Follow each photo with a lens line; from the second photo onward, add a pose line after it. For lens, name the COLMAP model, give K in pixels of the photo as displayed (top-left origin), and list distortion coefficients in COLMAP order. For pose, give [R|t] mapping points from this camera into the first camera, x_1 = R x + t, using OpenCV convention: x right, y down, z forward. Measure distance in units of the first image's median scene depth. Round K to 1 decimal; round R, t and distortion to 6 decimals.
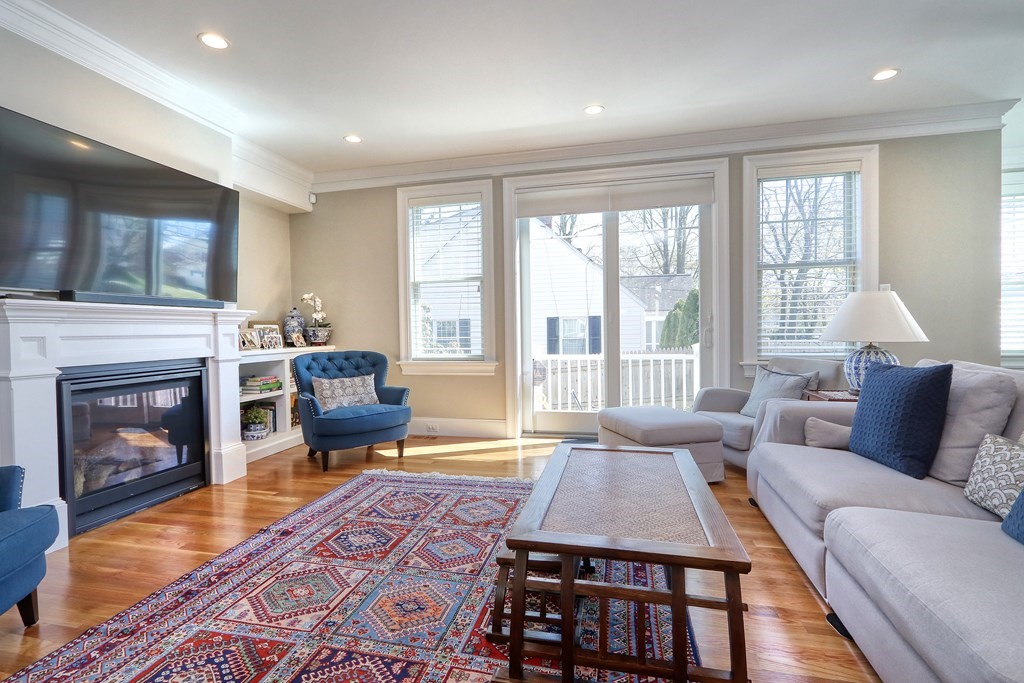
lens RADIAL K [[474.6, 0, 507.9], [0, 474.6, 336.2], [0, 0, 1]] dist [-0.000734, 0.000393]
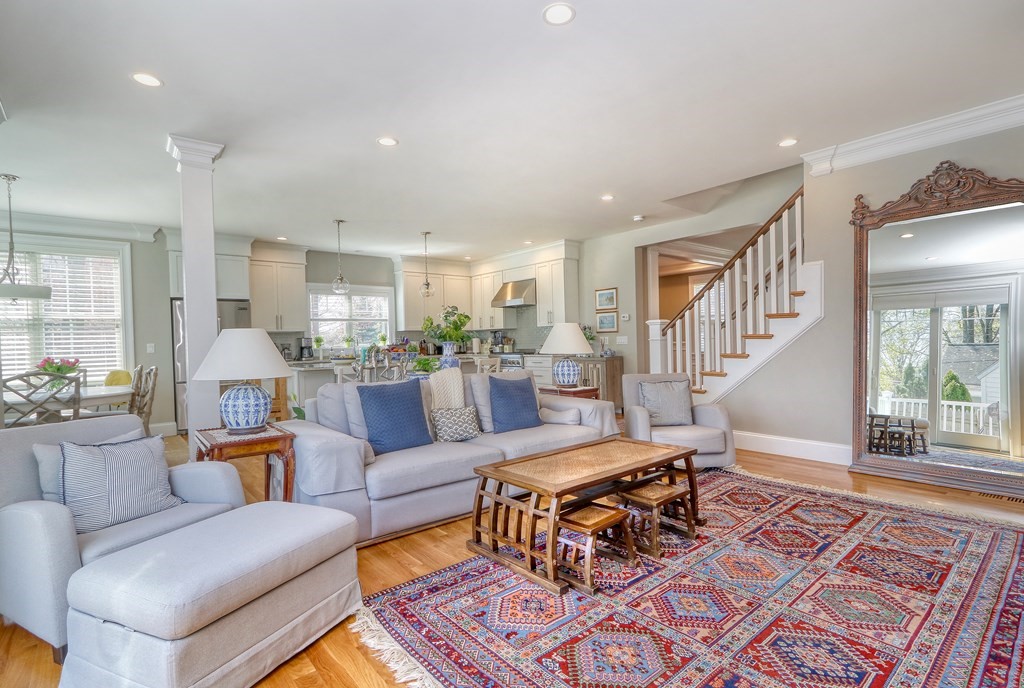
lens RADIAL K [[474.6, 0, 512.1], [0, 474.6, 346.5], [0, 0, 1]] dist [-0.000734, 0.000393]
pose [[-0.774436, 0.026108, 0.632113, -0.457628], [0.048359, 0.998668, 0.017999, -0.075091], [-0.630801, 0.044507, -0.774667, 2.003853]]
